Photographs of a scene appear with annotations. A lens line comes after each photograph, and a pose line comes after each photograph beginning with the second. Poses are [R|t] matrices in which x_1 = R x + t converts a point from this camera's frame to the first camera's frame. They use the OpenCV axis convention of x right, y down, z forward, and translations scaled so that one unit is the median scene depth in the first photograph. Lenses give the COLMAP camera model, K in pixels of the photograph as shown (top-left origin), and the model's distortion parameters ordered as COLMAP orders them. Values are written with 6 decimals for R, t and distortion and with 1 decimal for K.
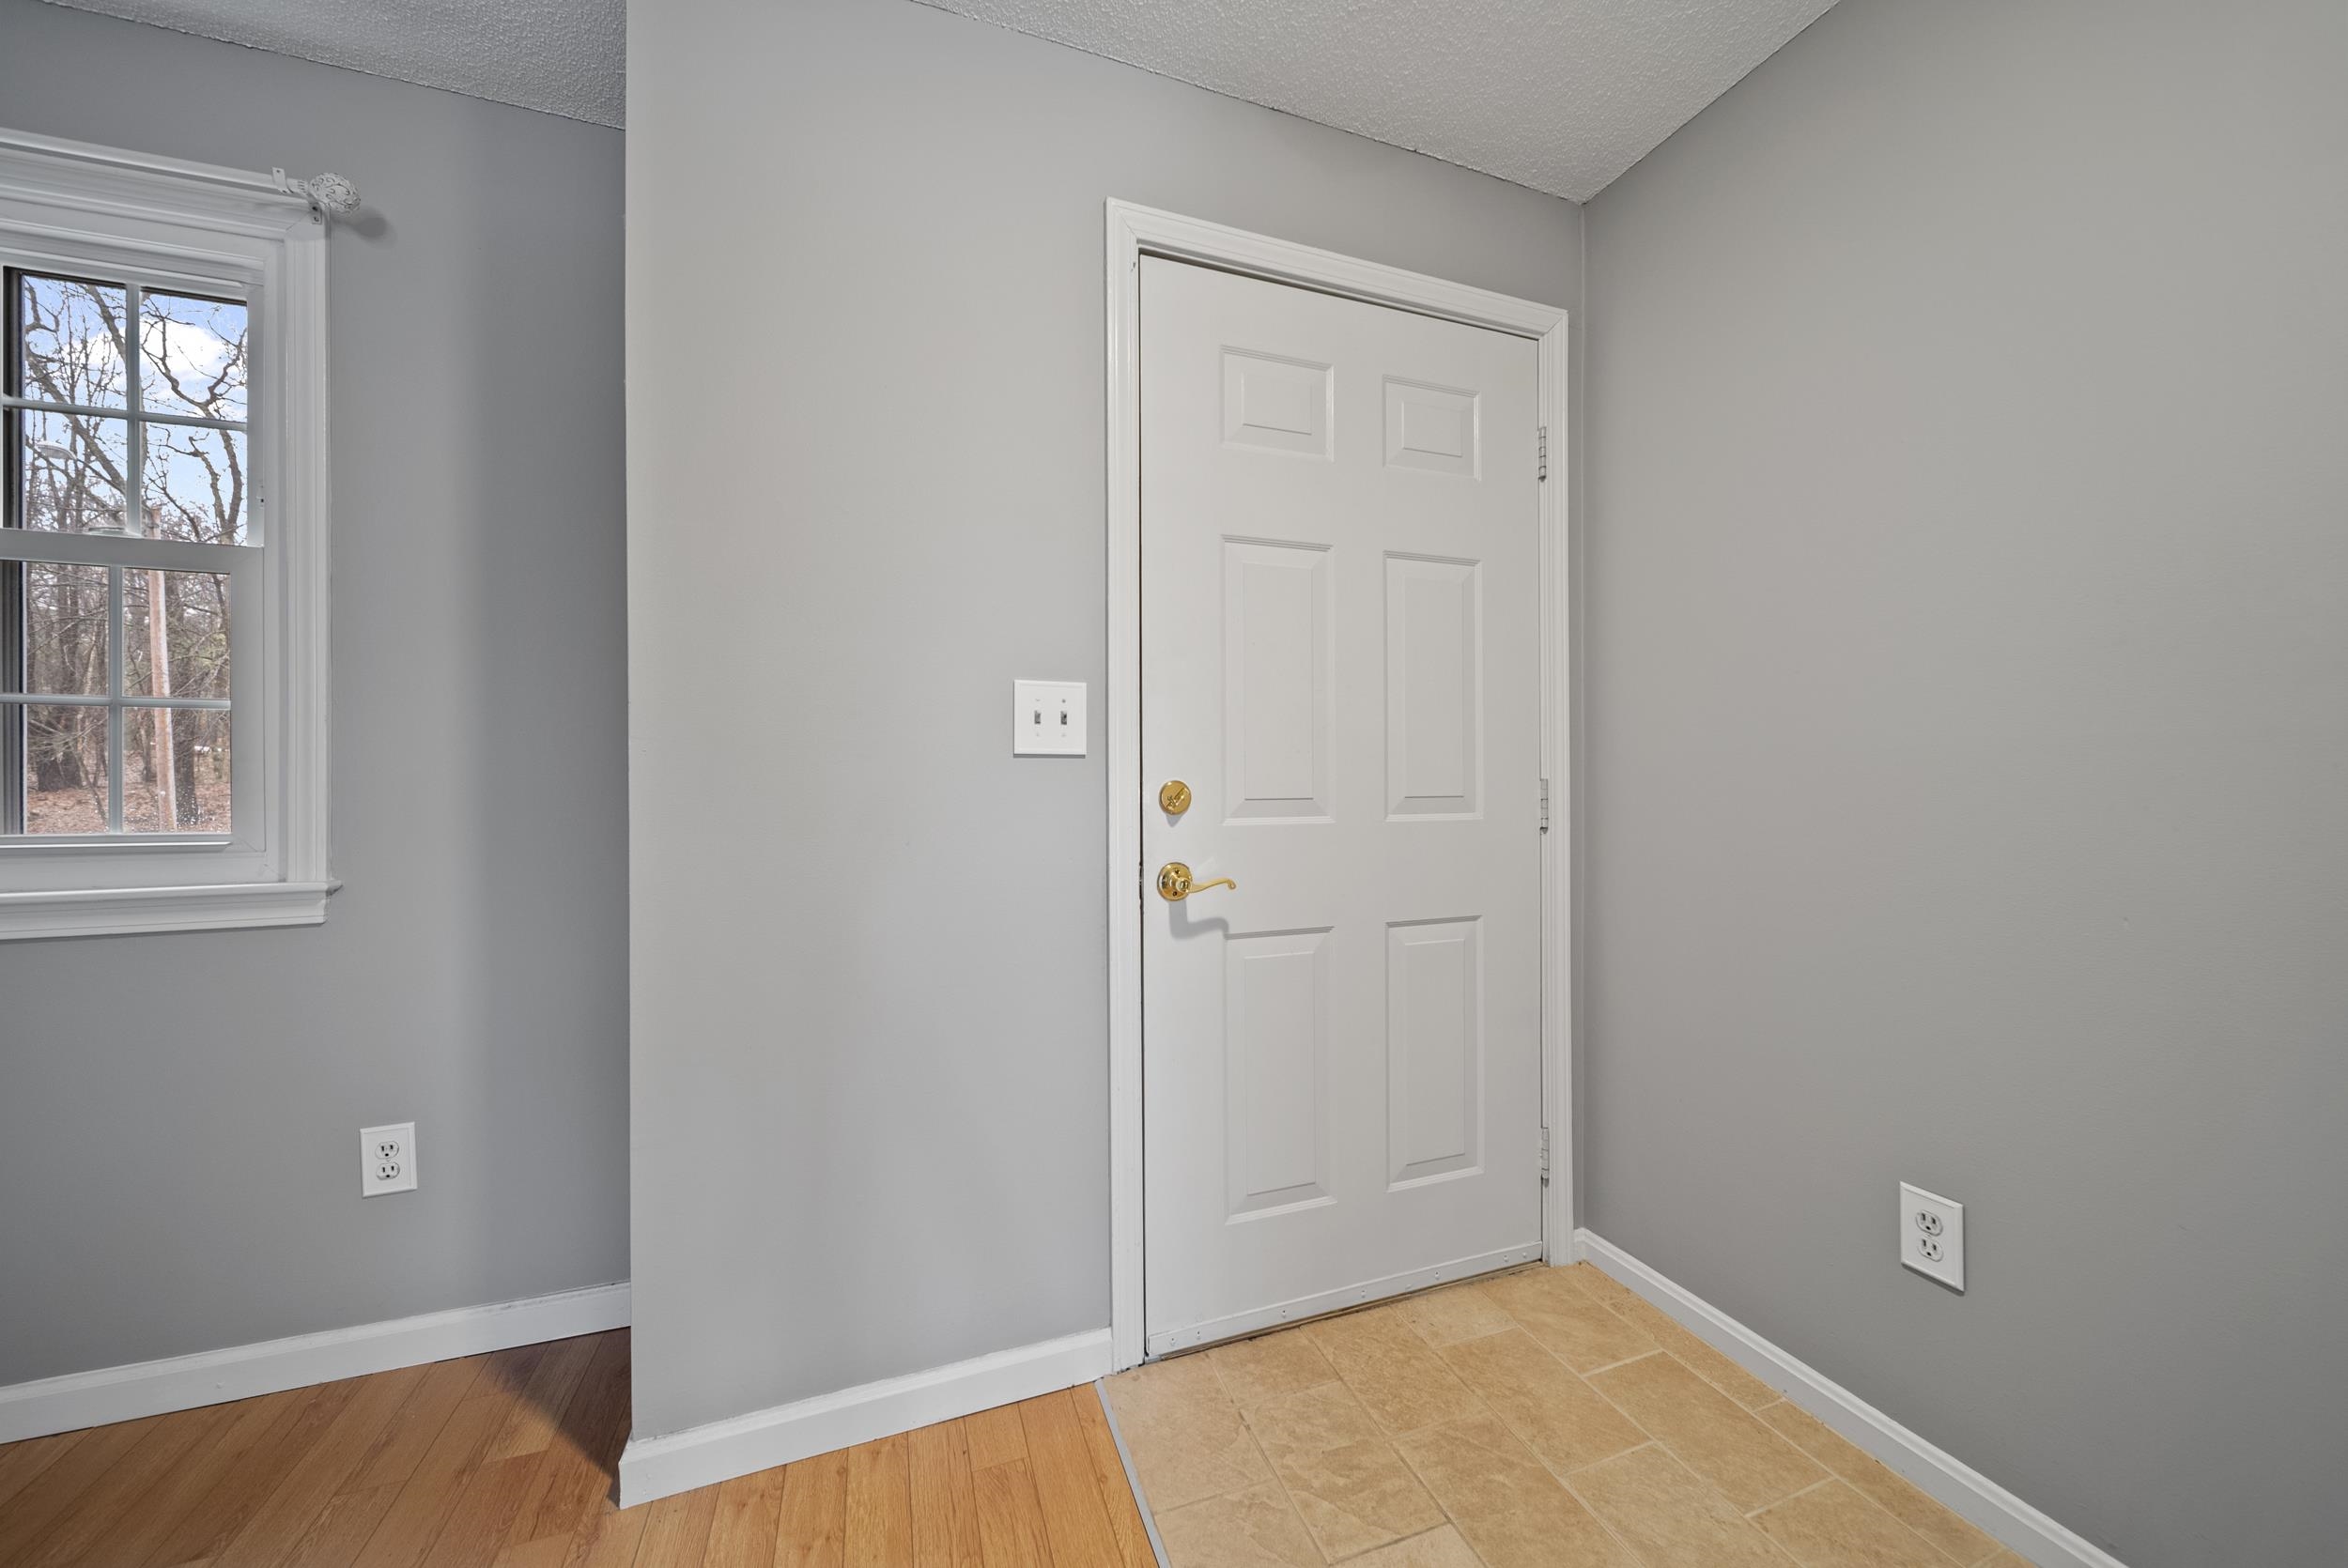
lens RADIAL K [[784.9, 0, 1171.9], [0, 784.9, 739.6], [0, 0, 1]] dist [-0.000919, -0.002071]
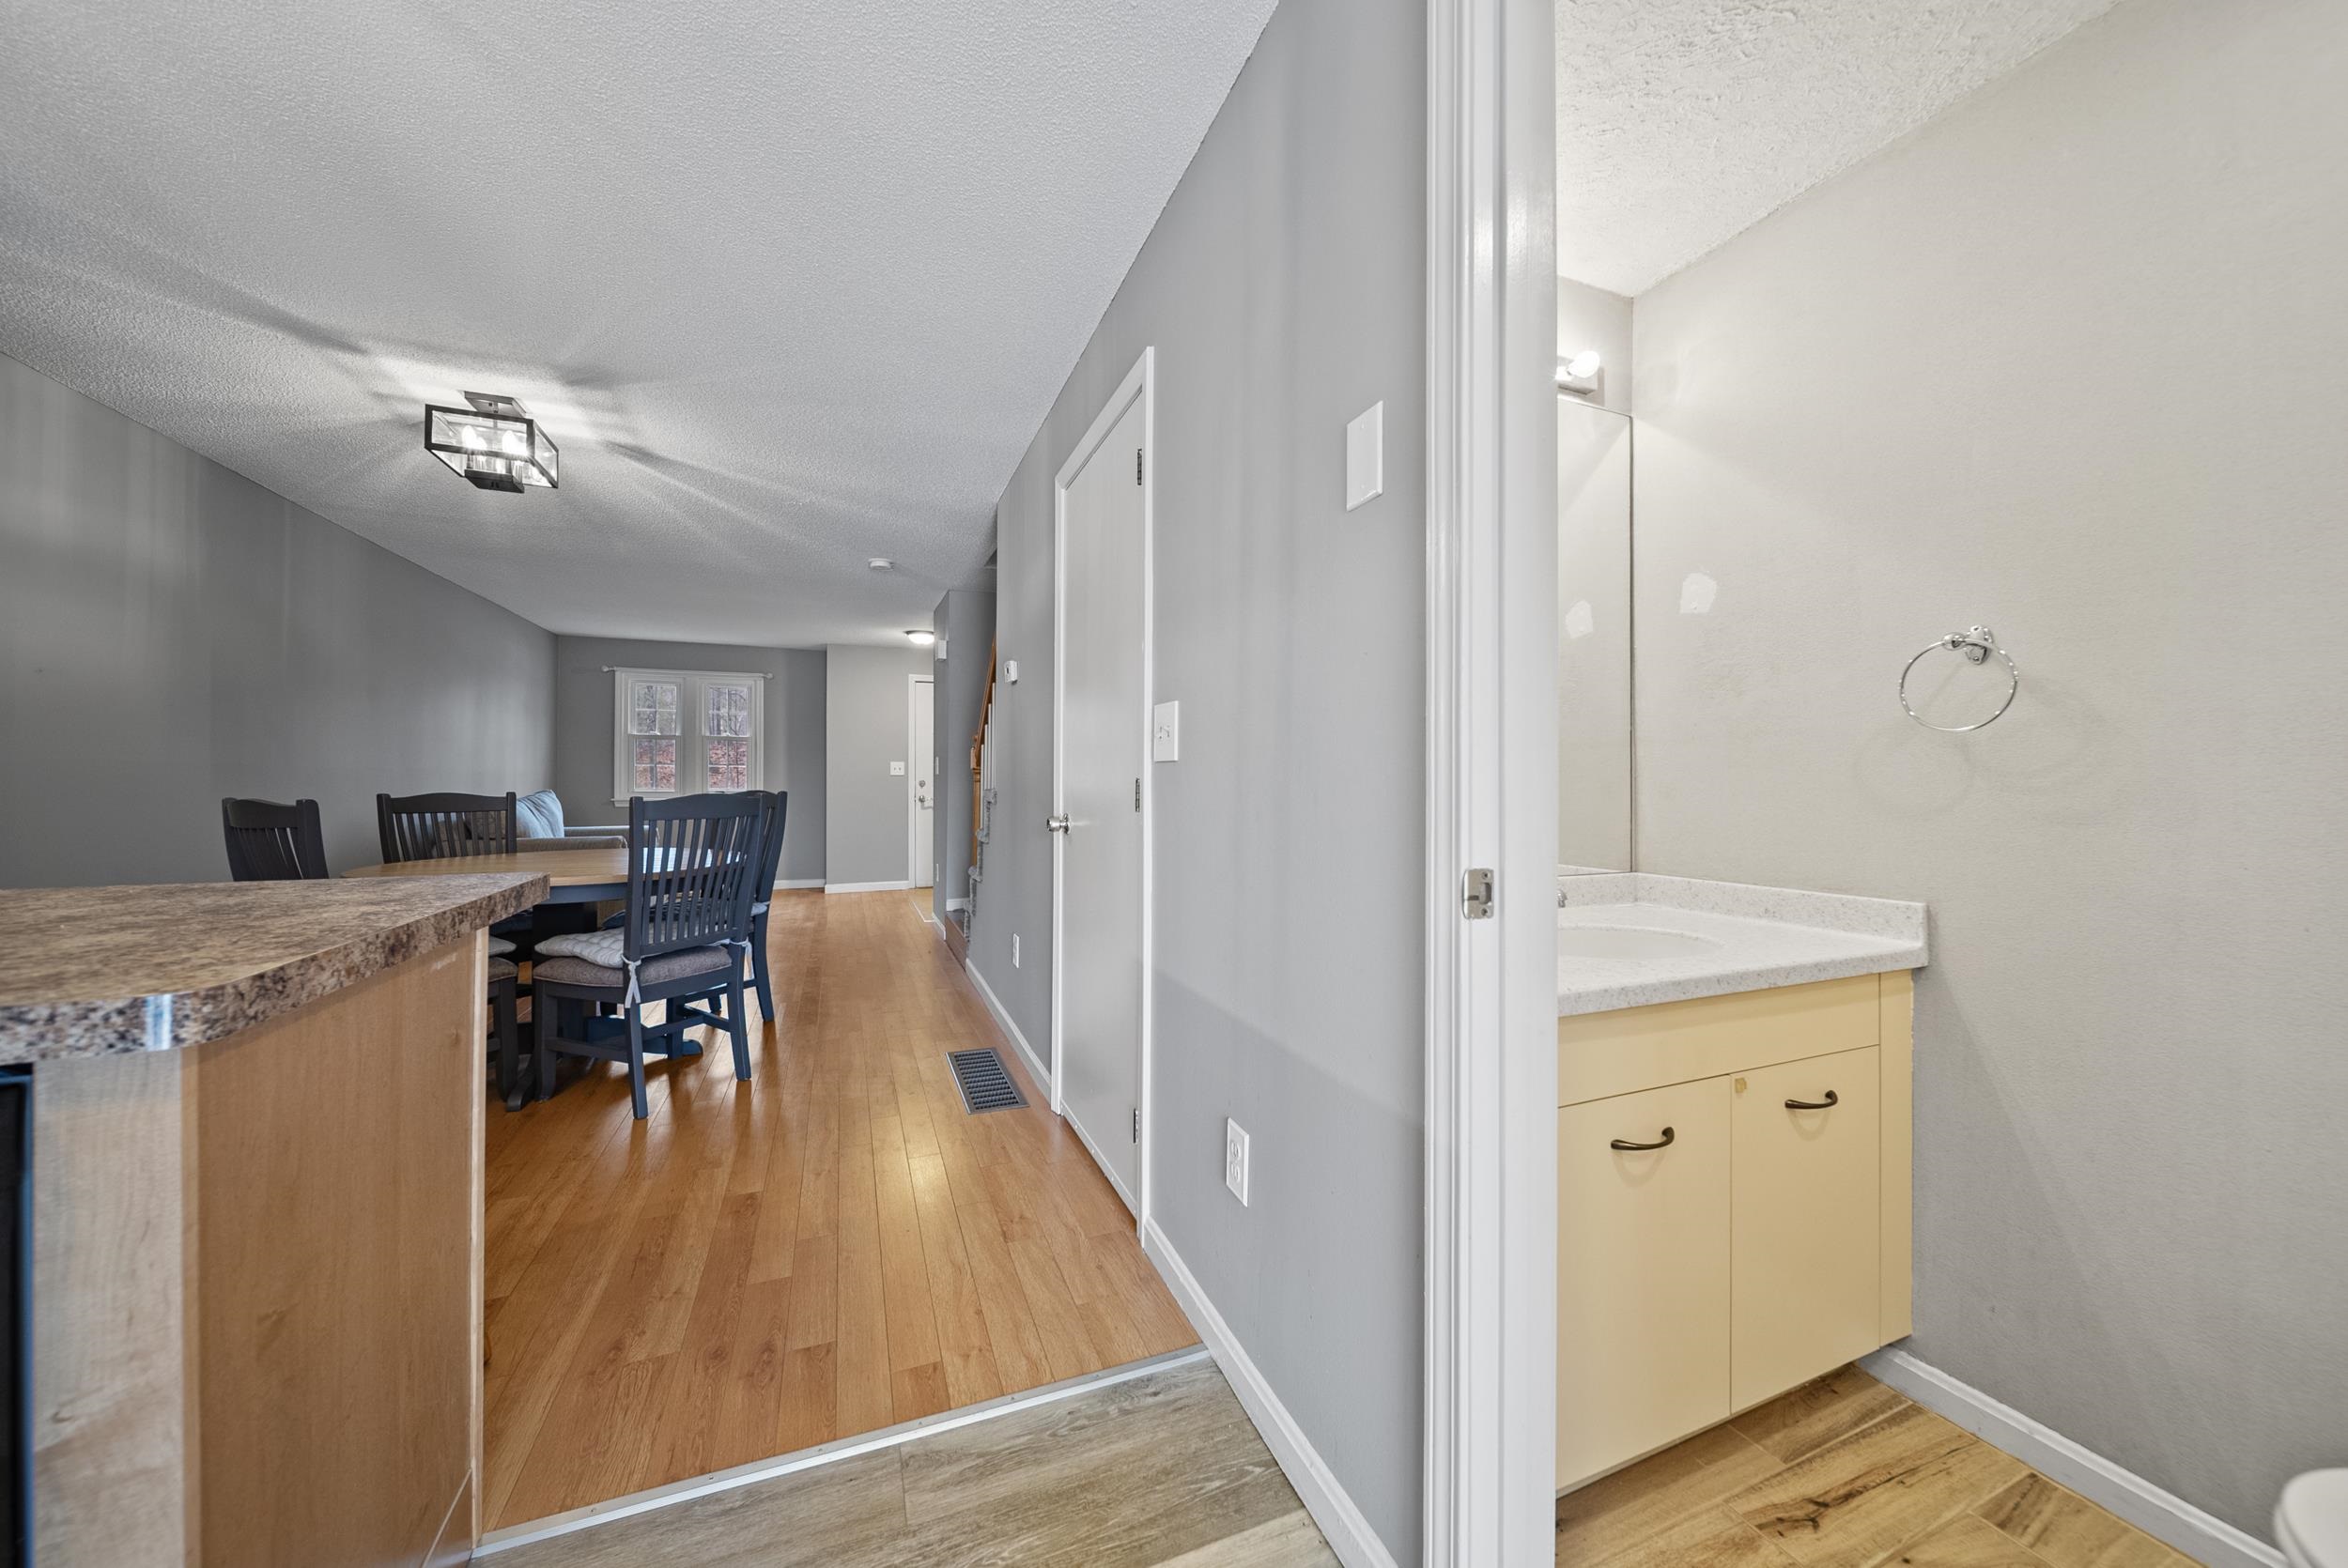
lens RADIAL K [[829.4, 0, 1167.8], [0, 829.4, 777.5], [0, 0, 1]] dist [0.000154, -0.002349]
pose [[0.998964, 0.006229, 0.045087, 1.405311], [-0.008632, 0.998542, 0.053290, -0.276405], [-0.044689, -0.053624, 0.997561, -4.649355]]
